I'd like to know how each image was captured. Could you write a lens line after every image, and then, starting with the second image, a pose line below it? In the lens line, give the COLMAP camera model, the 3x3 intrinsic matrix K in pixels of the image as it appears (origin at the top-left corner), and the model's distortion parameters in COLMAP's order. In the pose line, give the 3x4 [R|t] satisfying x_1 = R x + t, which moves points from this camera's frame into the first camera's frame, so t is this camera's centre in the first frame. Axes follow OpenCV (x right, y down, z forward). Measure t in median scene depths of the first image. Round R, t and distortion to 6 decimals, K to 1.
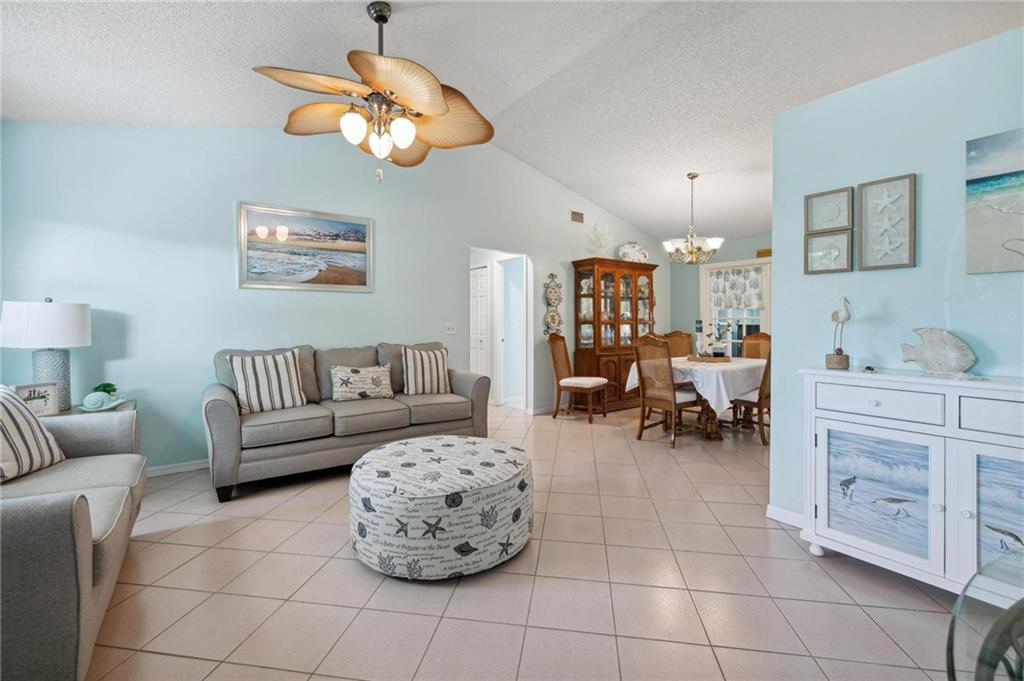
lens RADIAL K [[440.4, 0, 511.9], [0, 440.4, 322.8], [0, 0, 1]] dist [-0.000060, -0.000116]
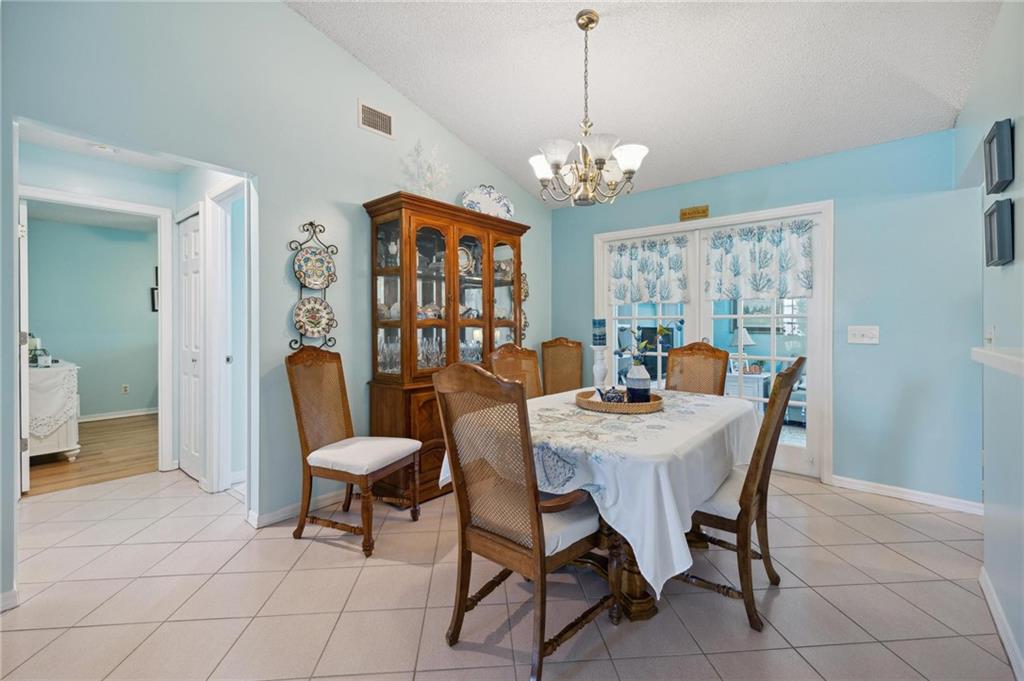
lens RADIAL K [[443.1, 0, 516.9], [0, 443.1, 327.0], [0, 0, 1]] dist [0.001642, -0.000353]
pose [[0.969516, 0.000078, 0.245028, 0.263498], [-0.001579, 0.999981, 0.005930, -0.000822], [-0.245023, -0.006136, 0.969498, 0.663328]]
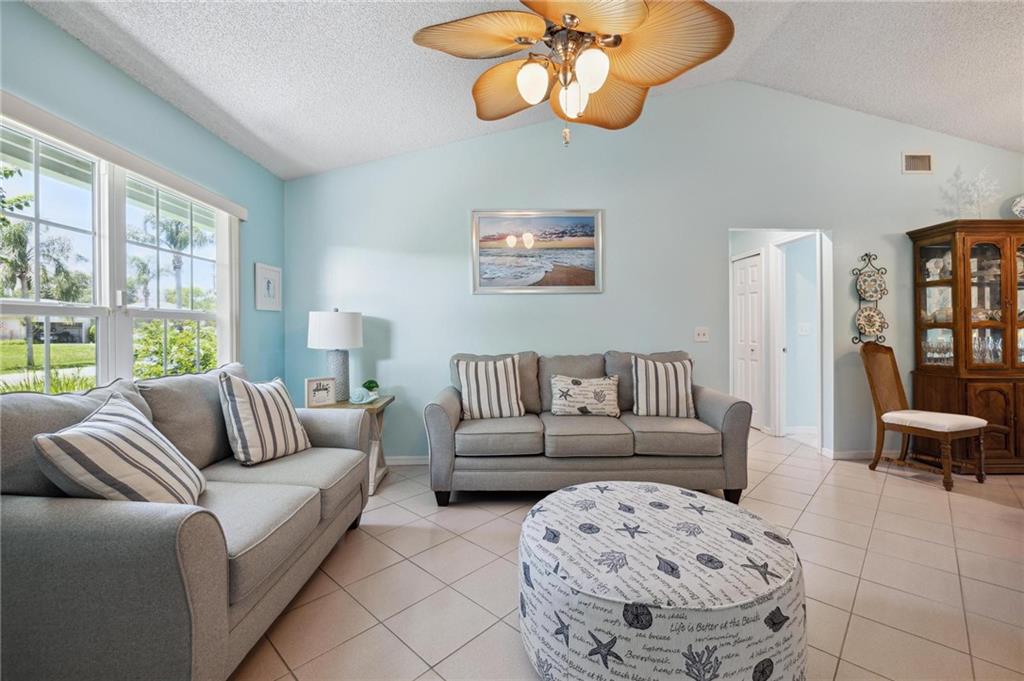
lens RADIAL K [[437.7, 0, 513.3], [0, 437.7, 327.0], [0, 0, 1]] dist [0.001739, 0.000073]
pose [[0.822654, -0.003730, -0.568530, 0.035818], [0.003735, 0.999992, -0.001157, -0.000270], [0.568530, -0.001172, 0.822662, 0.191552]]
